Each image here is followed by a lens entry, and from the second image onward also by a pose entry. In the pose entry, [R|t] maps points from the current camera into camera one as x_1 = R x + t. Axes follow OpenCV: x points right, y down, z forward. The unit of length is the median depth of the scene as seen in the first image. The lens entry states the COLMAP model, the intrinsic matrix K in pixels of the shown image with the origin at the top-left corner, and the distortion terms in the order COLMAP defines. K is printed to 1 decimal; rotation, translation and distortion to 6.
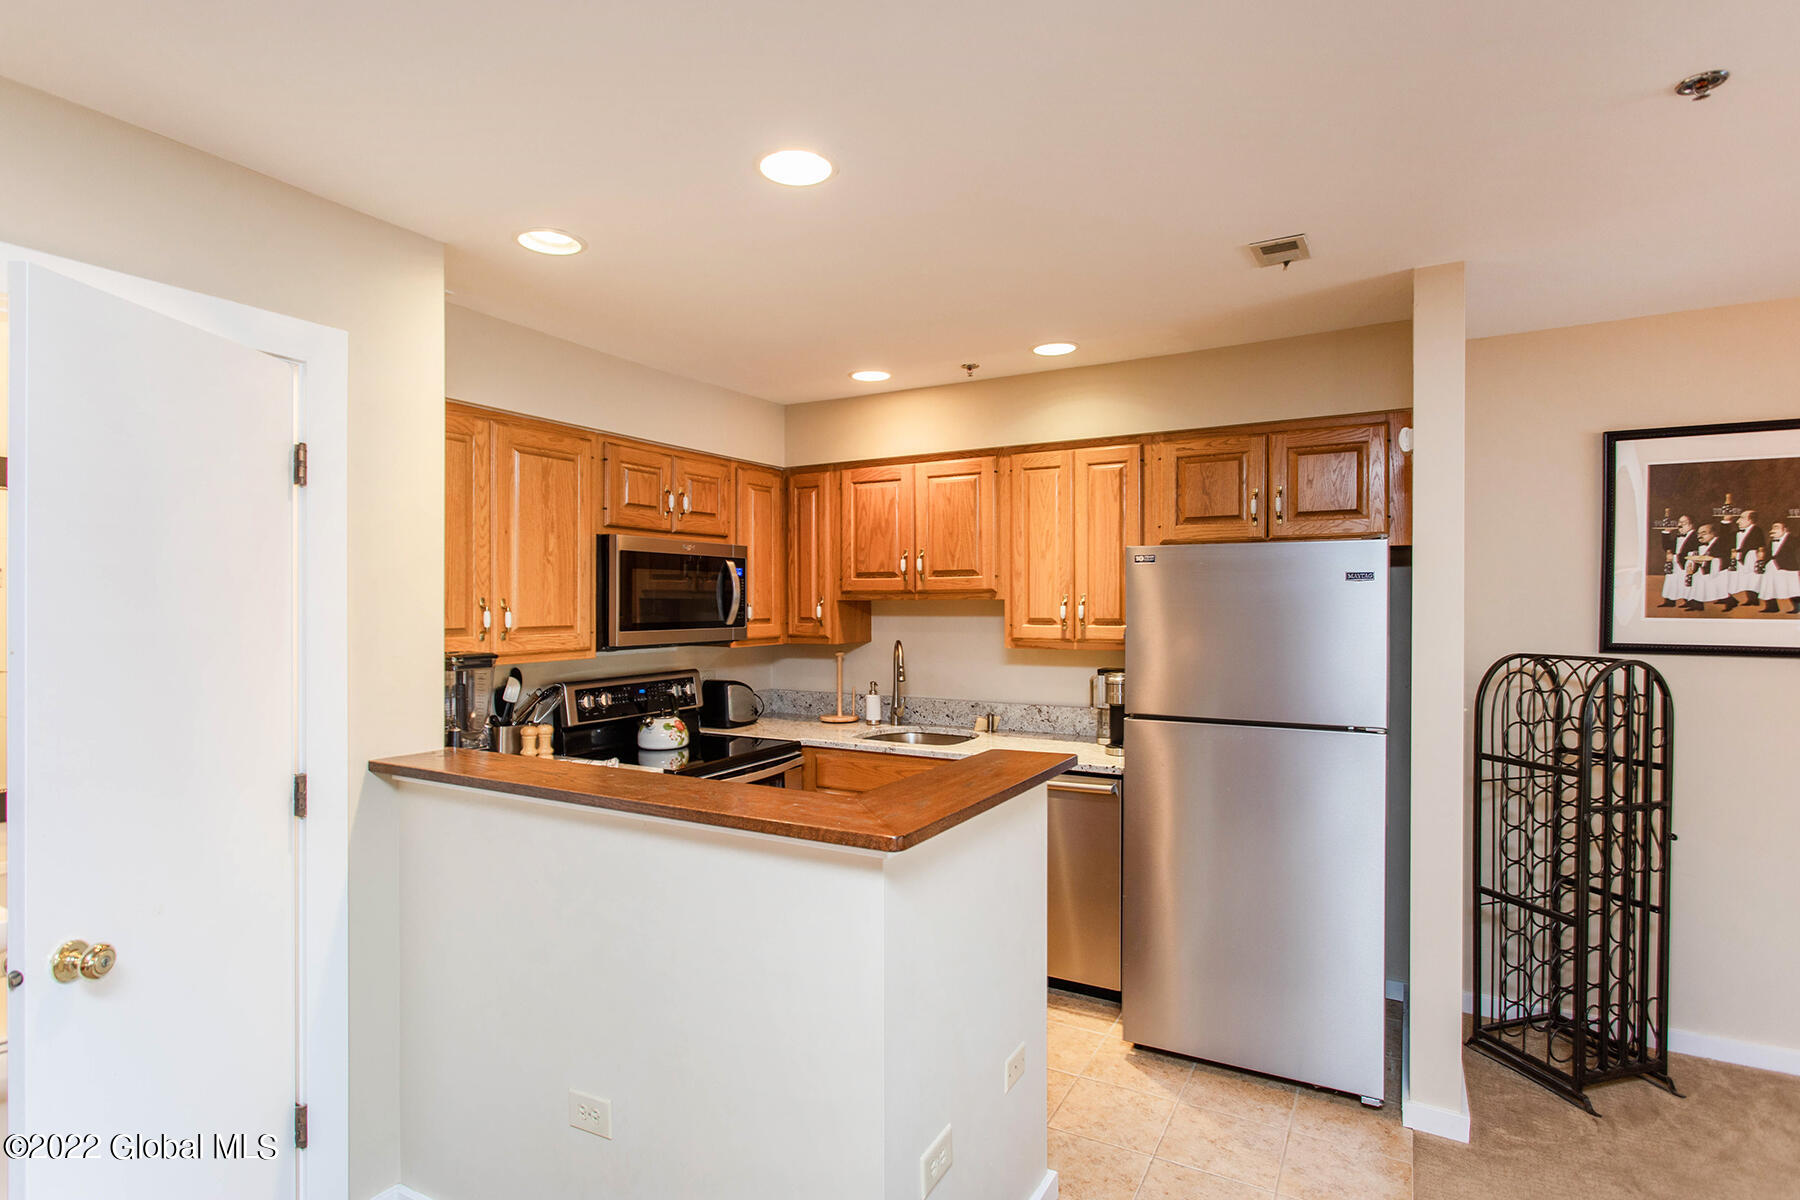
lens RADIAL K [[898.6, 0, 891.8], [0, 898.6, 609.7], [0, 0, 1]] dist [-0.001882, -0.000265]
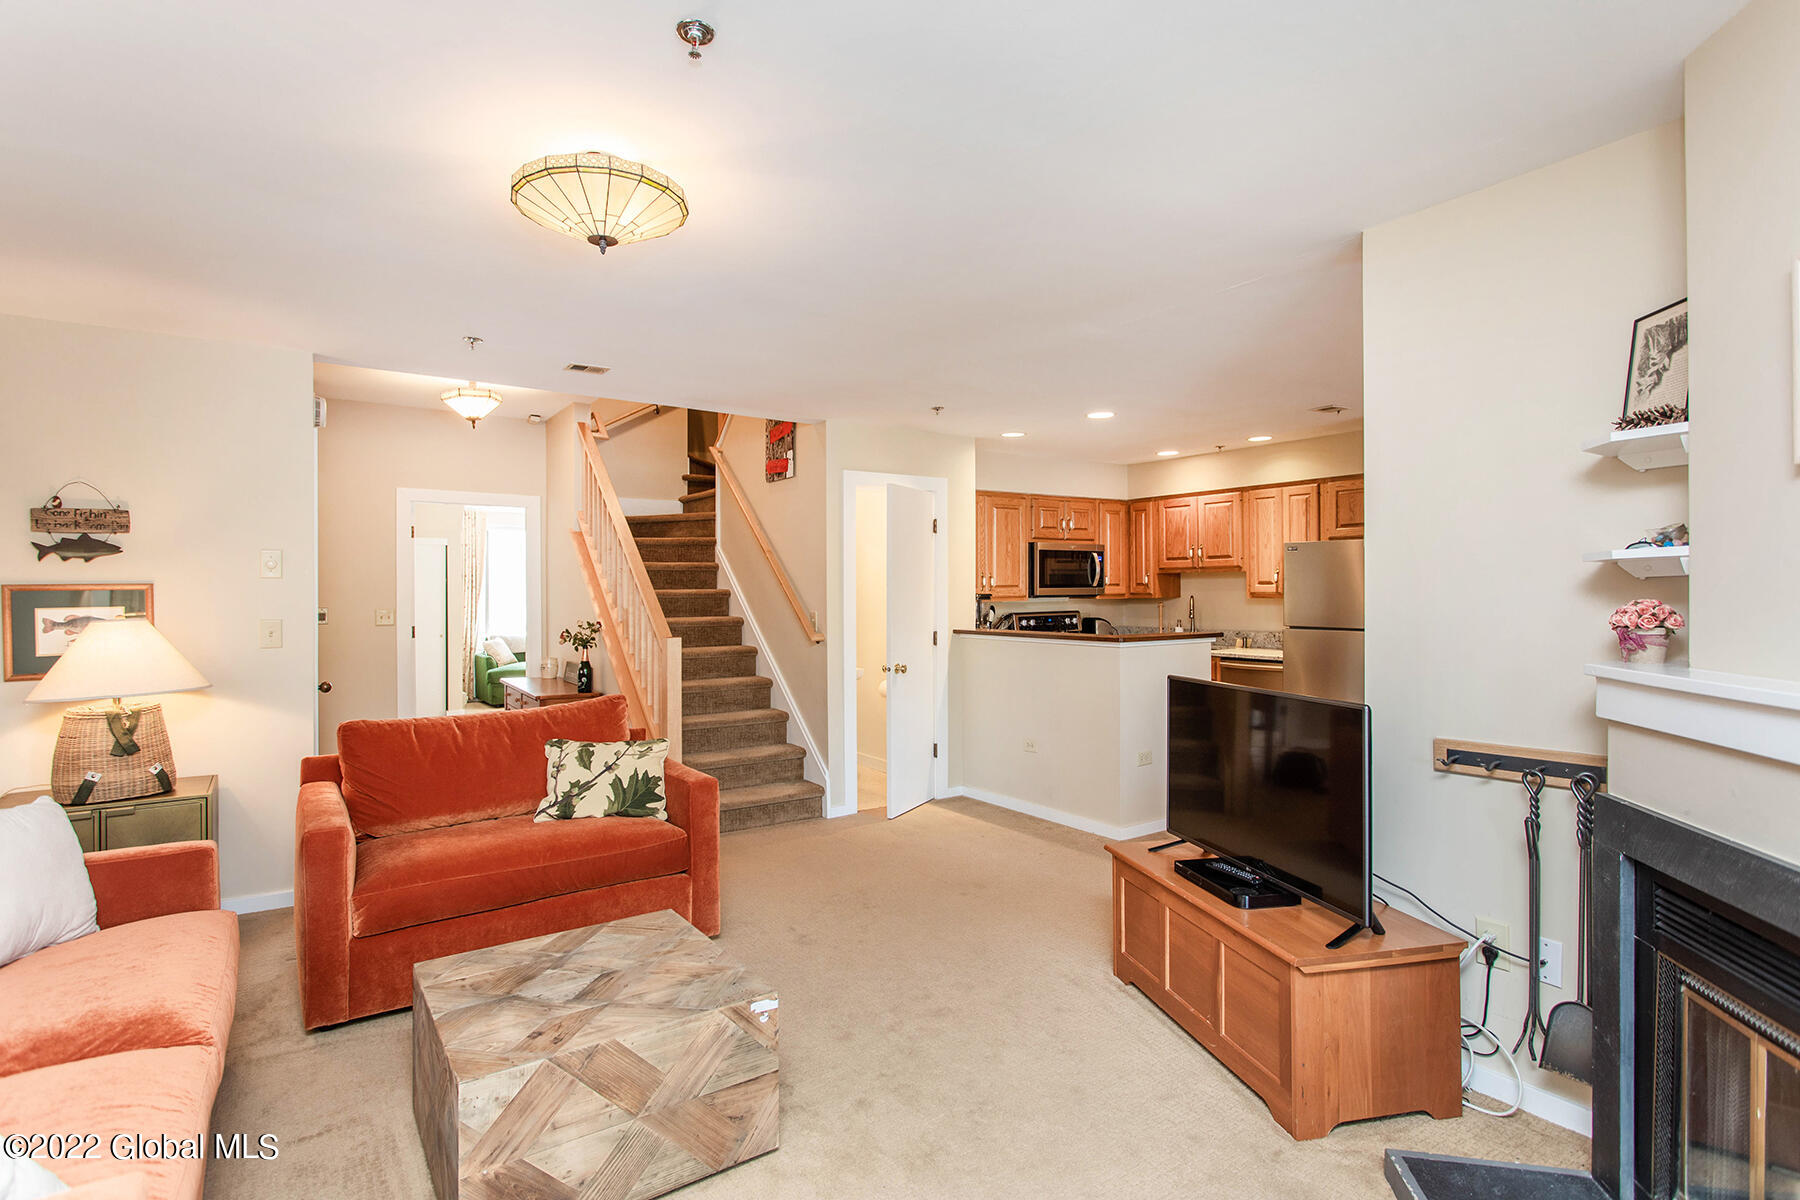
lens RADIAL K [[886.7, 0, 899.7], [0, 886.7, 588.1], [0, 0, 1]] dist [-0.000510, 0.000879]
pose [[0.902131, -0.005274, -0.431430, 0.268677], [0.002213, 0.999969, -0.007596, 0.035120], [0.431457, 0.005898, 0.902114, -0.913269]]
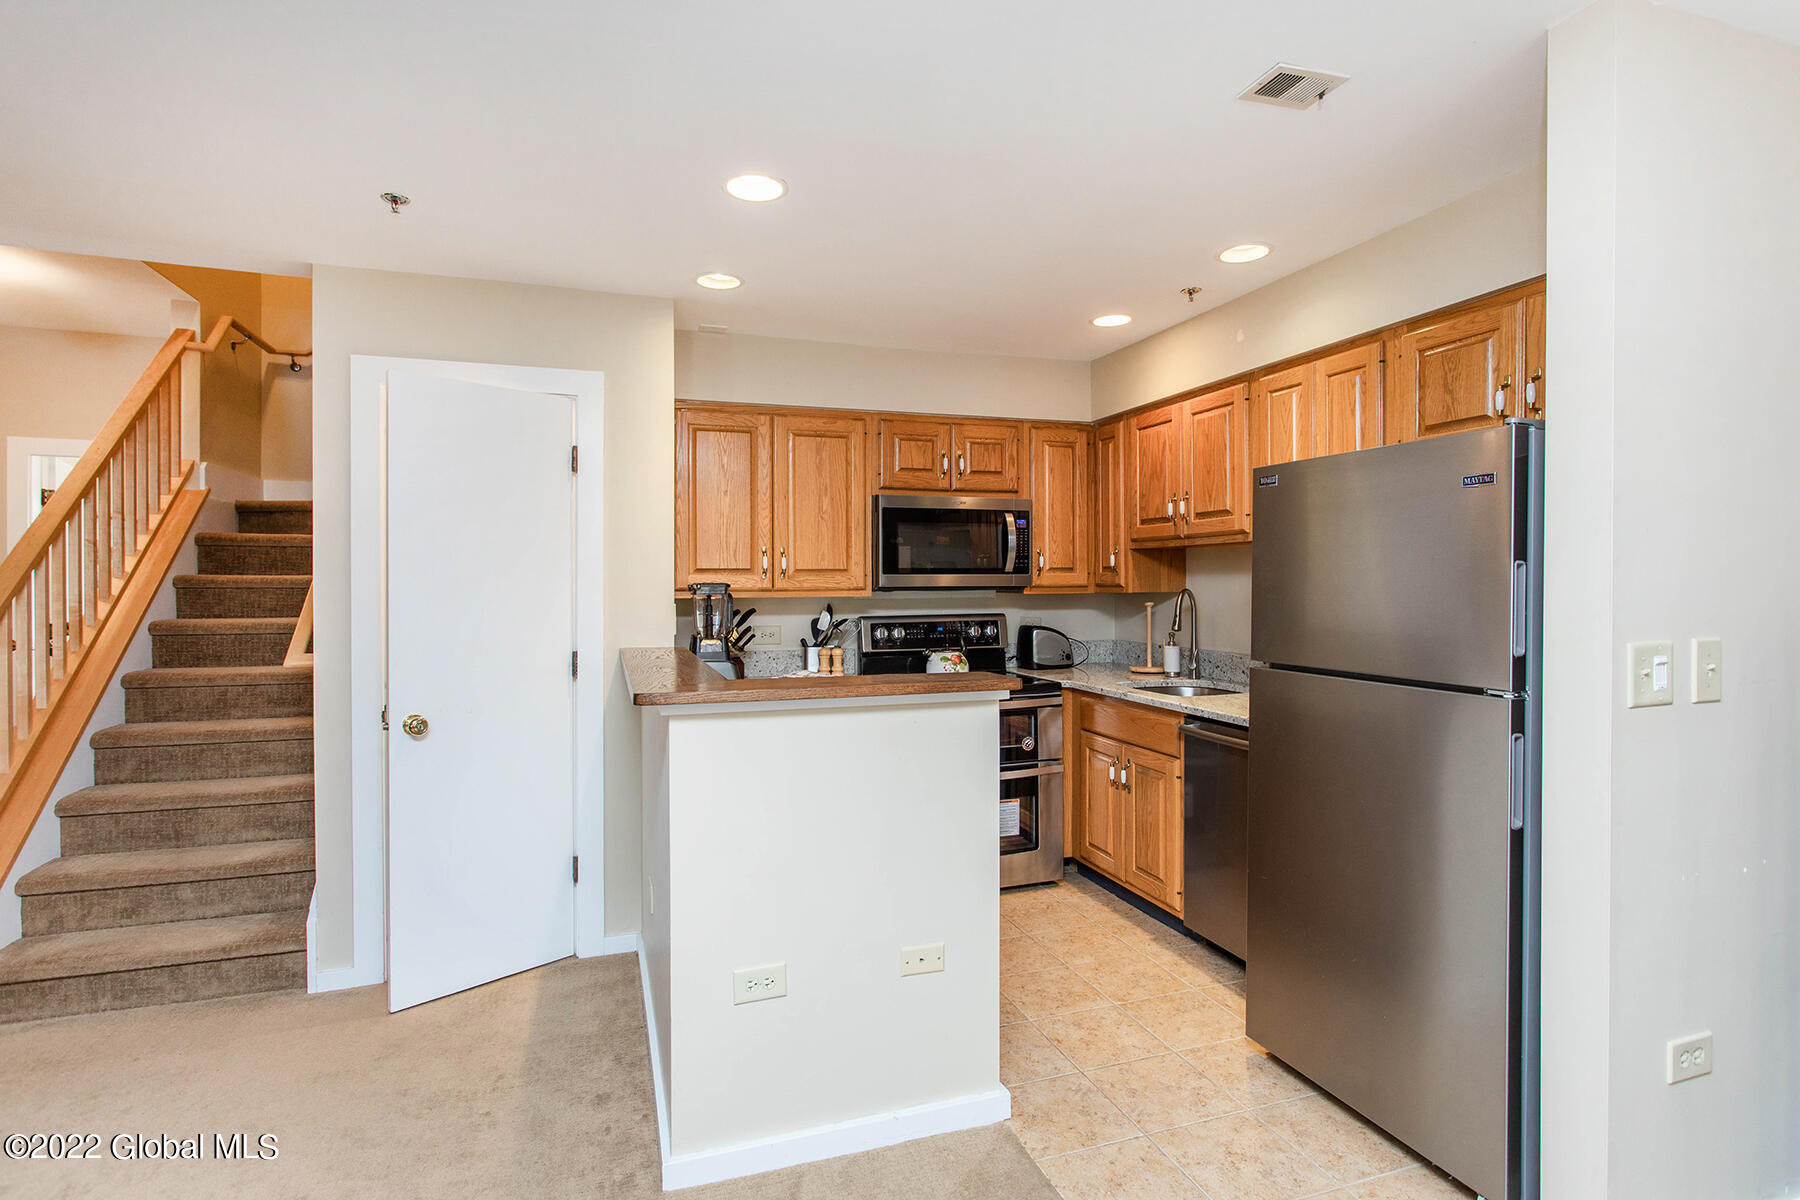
lens RADIAL K [[886.7, 0, 899.7], [0, 886.7, 588.1], [0, 0, 1]] dist [-0.000510, 0.000879]
pose [[0.747713, 0.004040, -0.664009, 0.453662], [-0.002019, 0.999991, 0.003810, 0.033762], [0.664019, -0.001508, 0.747714, 0.105637]]
